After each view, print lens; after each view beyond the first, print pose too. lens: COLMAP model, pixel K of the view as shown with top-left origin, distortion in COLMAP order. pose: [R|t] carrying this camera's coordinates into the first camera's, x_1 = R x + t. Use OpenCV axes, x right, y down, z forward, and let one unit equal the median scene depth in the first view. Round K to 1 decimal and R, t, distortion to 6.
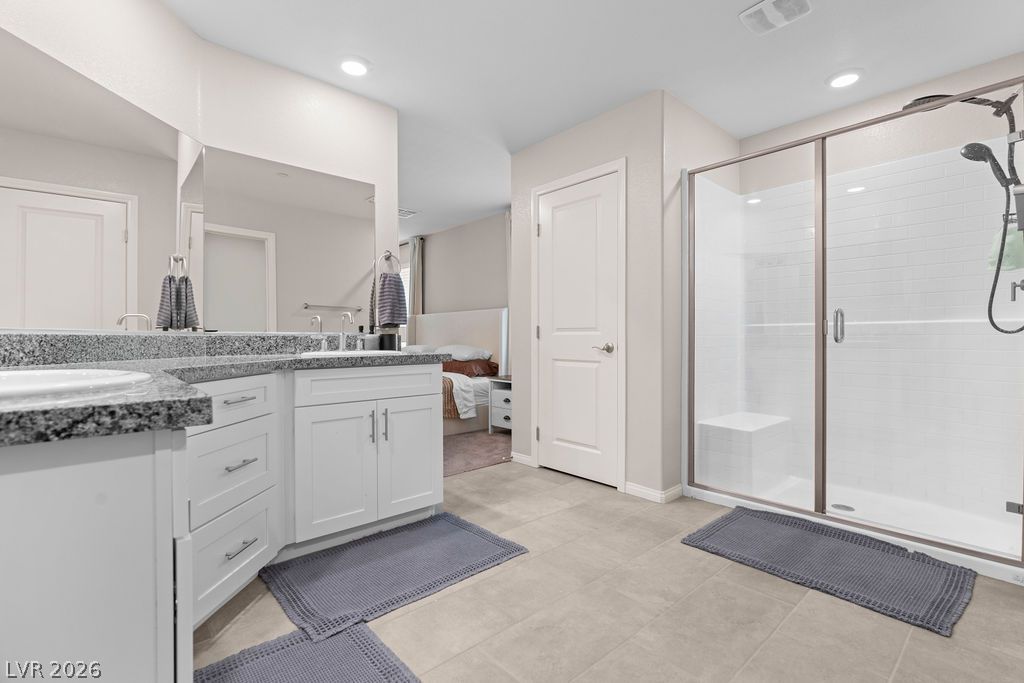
lens RADIAL K [[462.4, 0, 517.0], [0, 462.4, 338.3], [0, 0, 1]] dist [0.003711, 0.001138]
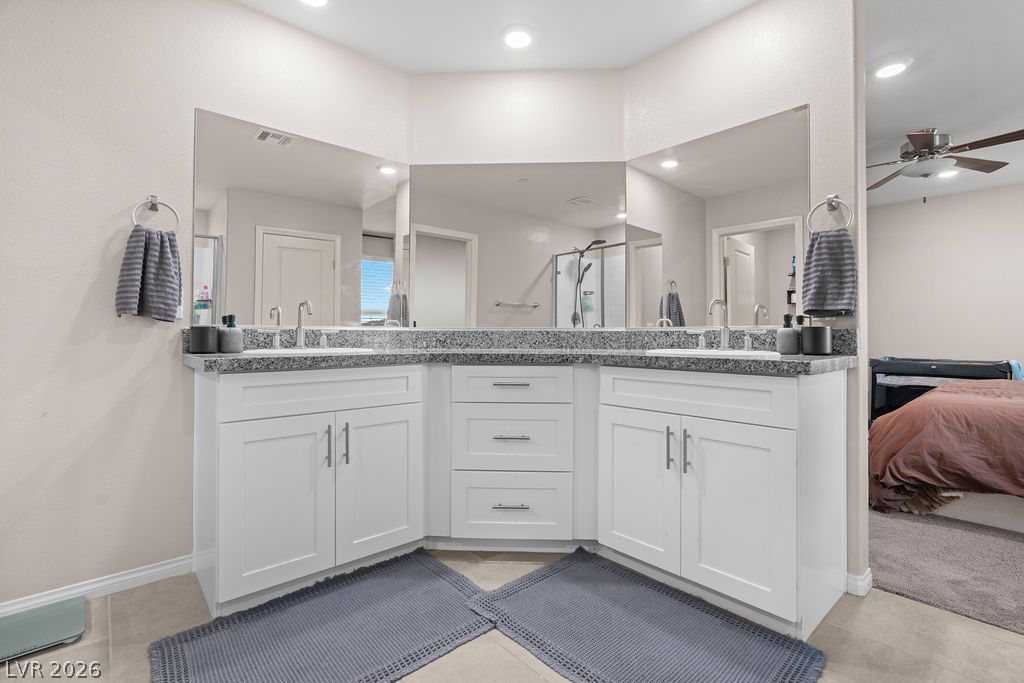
lens RADIAL K [[470.2, 0, 516.6], [0, 470.2, 325.7], [0, 0, 1]] dist [-0.000063, 0.000136]
pose [[0.004297, -0.016899, -0.999848, 0.474556], [-0.001210, 0.999856, -0.016904, 0.000800], [0.999990, 0.001283, 0.004276, 0.744920]]
